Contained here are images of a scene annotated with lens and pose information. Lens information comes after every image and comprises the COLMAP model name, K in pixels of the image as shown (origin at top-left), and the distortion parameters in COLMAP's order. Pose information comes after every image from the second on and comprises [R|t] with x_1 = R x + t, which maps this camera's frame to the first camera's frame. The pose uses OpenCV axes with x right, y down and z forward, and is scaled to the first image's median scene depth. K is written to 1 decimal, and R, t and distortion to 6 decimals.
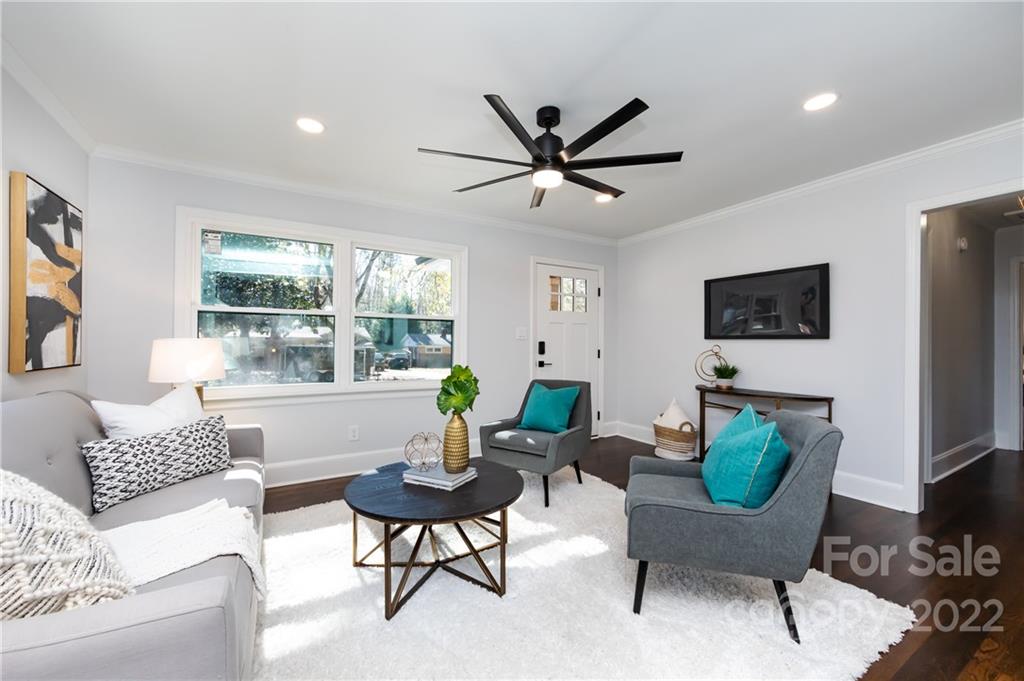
lens RADIAL K [[402.9, 0, 508.7], [0, 402.9, 342.8], [0, 0, 1]] dist [-0.003618, -0.000429]
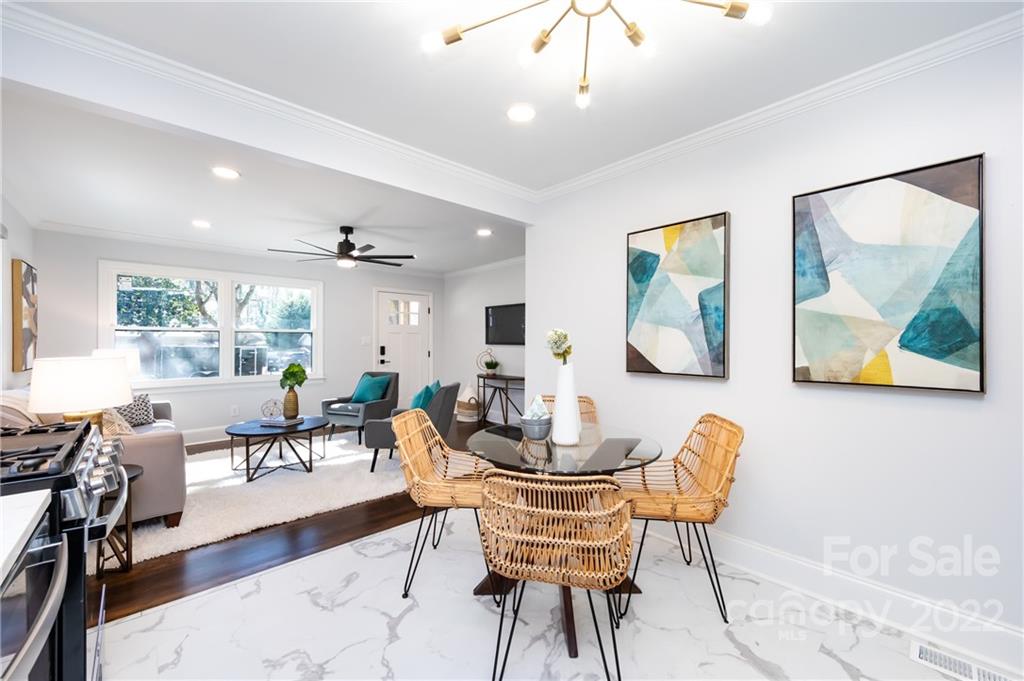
lens RADIAL K [[402.9, 0, 512.3], [0, 402.9, 342.7], [0, 0, 1]] dist [-0.003618, -0.000429]
pose [[0.976366, -0.005490, 0.216056, 0.267245], [0.003980, 0.999965, 0.007424, -0.029192], [-0.216089, -0.006389, 0.976353, -0.602700]]
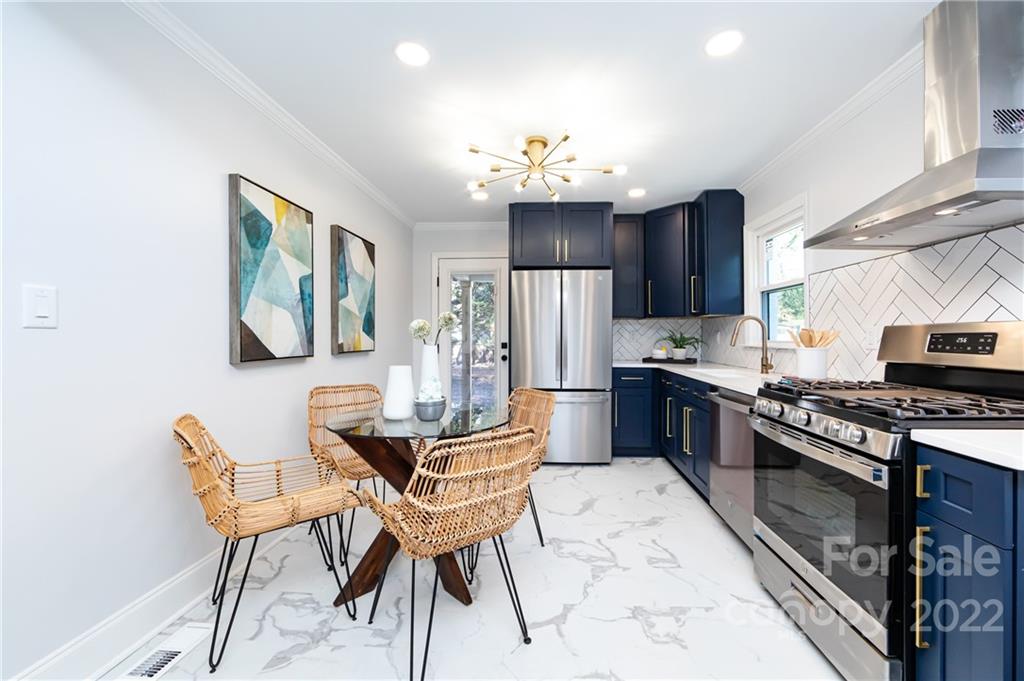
lens RADIAL K [[402.9, 0, 526.9], [0, 402.9, 335.8], [0, 0, 1]] dist [-0.003618, -0.000429]
pose [[-0.835315, -0.008417, 0.549707, 0.020304], [-0.013464, 0.999896, -0.005150, -0.008506], [-0.549606, -0.011703, -0.835342, 0.277681]]
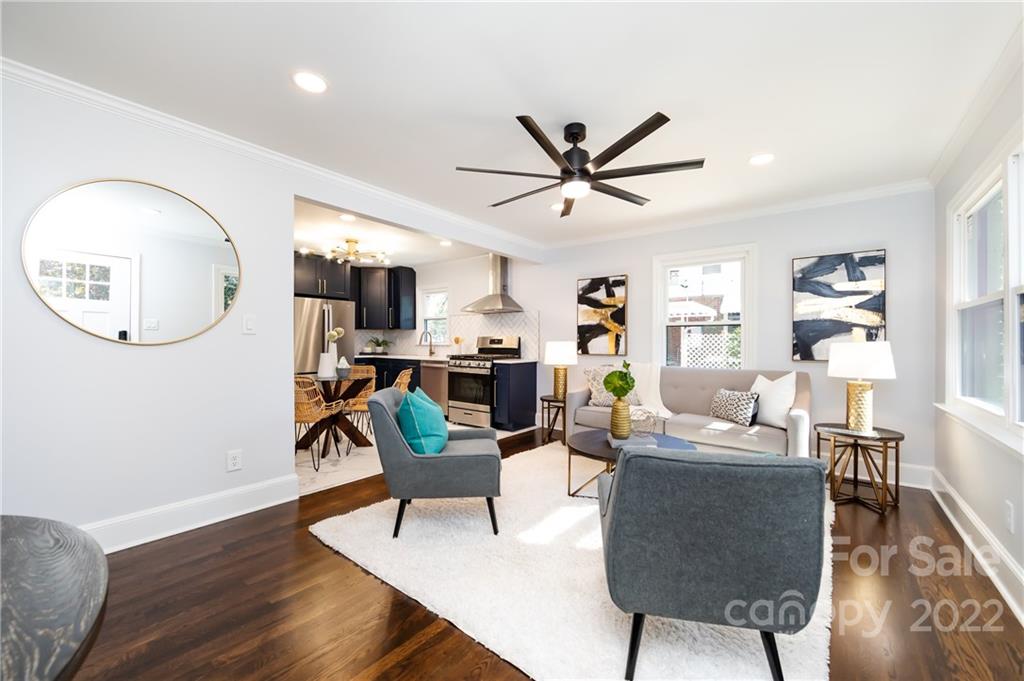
lens RADIAL K [[373.0, 0, 509.3], [0, 373.0, 345.5], [0, 0, 1]] dist [-0.028857, -0.000094]
pose [[-0.927559, -0.007440, -0.373602, 0.367818], [-0.007245, 0.999972, -0.001927, 0.007897], [0.373606, 0.000919, -0.927587, 1.062175]]
